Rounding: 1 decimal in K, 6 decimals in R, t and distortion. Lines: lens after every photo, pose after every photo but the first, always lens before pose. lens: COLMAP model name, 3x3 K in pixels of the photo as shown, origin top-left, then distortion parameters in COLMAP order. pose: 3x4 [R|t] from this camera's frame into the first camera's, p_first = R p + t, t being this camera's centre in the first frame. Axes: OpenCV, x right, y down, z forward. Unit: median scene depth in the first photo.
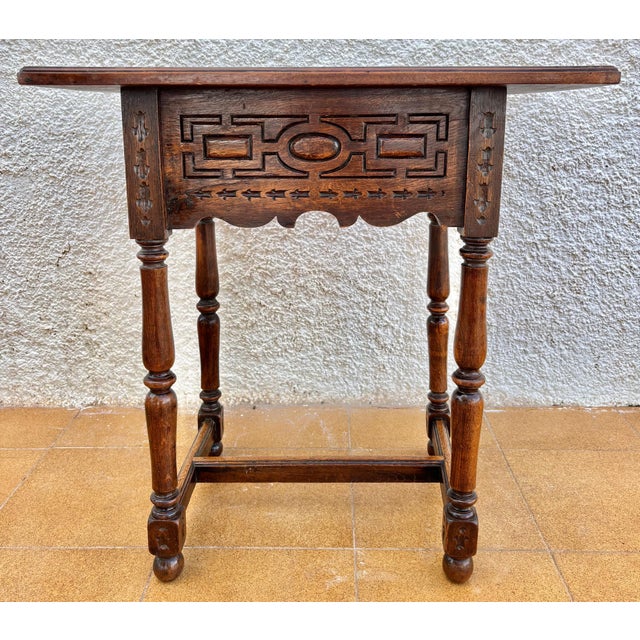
lens RADIAL K [[721.8, 0, 326.3], [0, 721.8, 266.4], [0, 0, 1]] dist [0.006905, 0.000000]
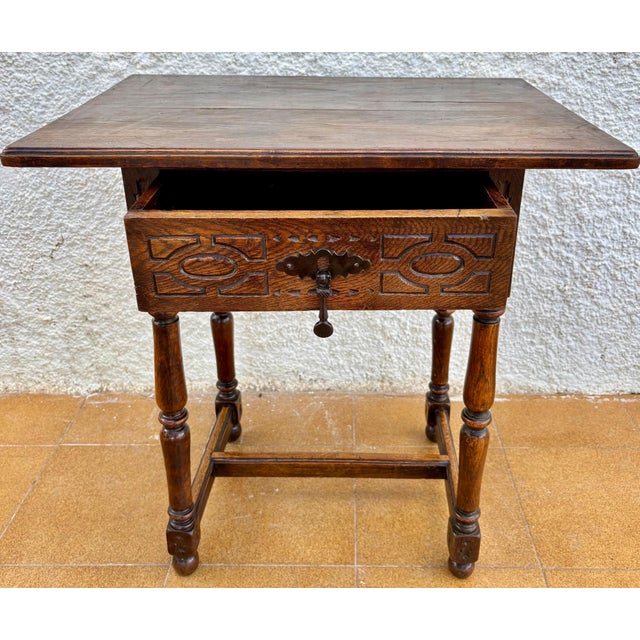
lens RADIAL K [[721.8, 0, 349.4], [0, 721.8, 296.1], [0, 0, 1]] dist [0.006905, 0.000000]
pose [[0.999901, 0.003426, 0.013680, 0.010617], [-0.006187, 0.978278, 0.207203, -0.154196], [-0.012673, -0.207267, 0.978202, 0.045896]]
